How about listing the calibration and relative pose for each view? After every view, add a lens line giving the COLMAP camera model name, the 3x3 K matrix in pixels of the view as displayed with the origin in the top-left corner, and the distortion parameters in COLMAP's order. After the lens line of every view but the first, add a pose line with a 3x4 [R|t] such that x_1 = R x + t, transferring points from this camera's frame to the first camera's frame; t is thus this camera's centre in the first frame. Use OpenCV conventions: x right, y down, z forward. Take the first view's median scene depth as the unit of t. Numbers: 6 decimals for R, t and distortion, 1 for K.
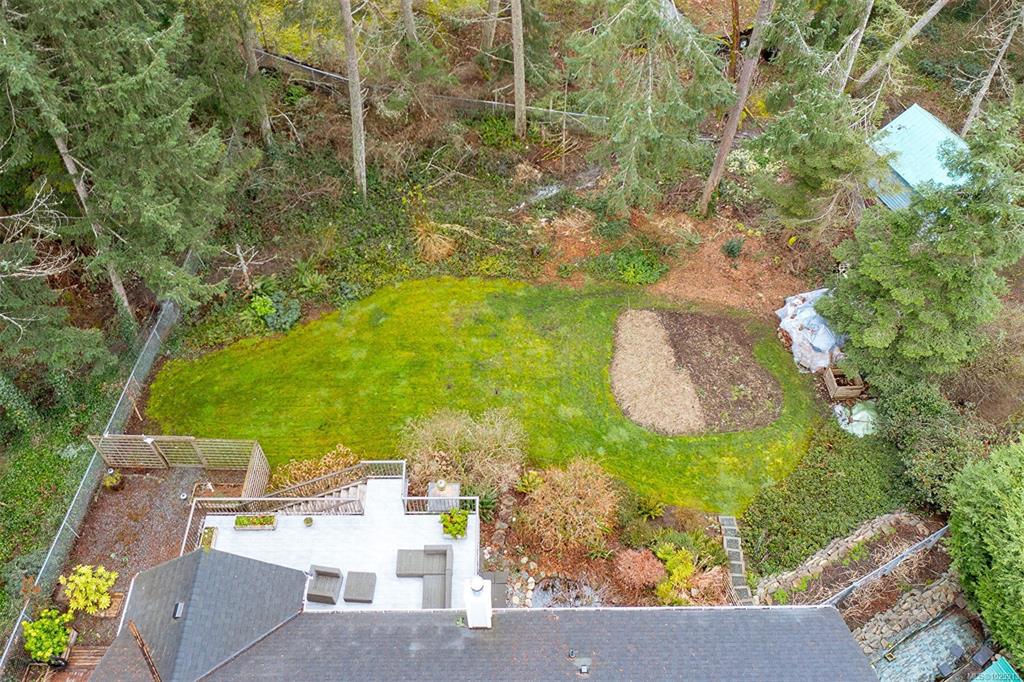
lens RADIAL K [[821.6, 0, 512.0], [0, 821.6, 341.0], [0, 0, 1]] dist [-0.004983, -0.000790]
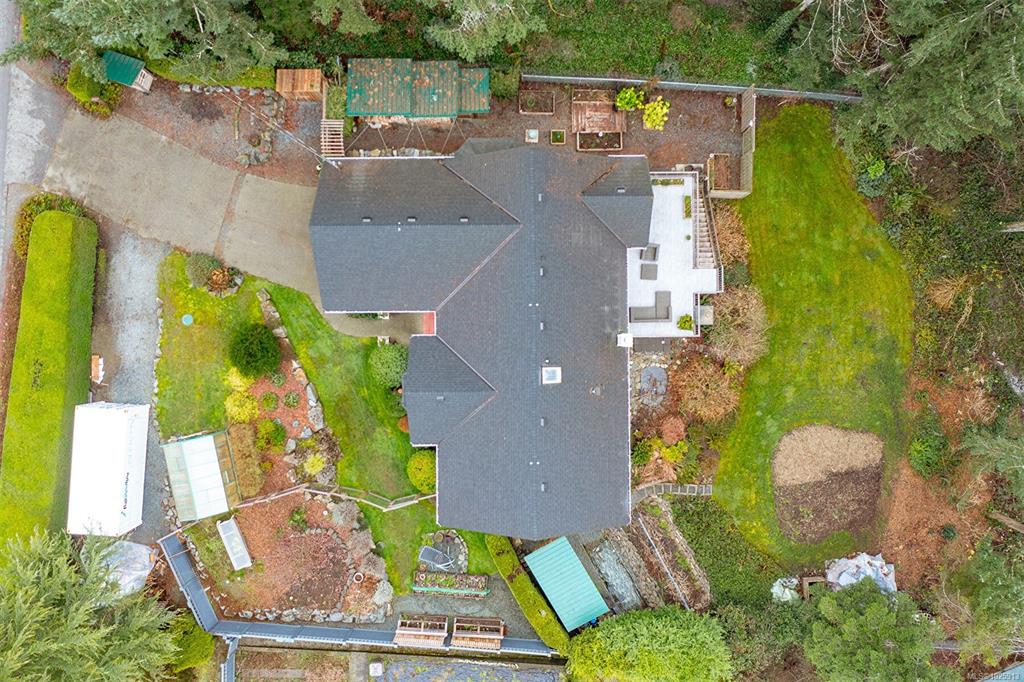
lens RADIAL K [[821.6, 0, 512.0], [0, 821.6, 341.0], [0, 0, 1]] dist [-0.004983, -0.000790]
pose [[0.000178, 0.999999, -0.001457, -0.022548], [-0.789625, 0.001035, 0.613589, -0.430856], [0.613590, 0.001041, 0.789624, -0.464523]]
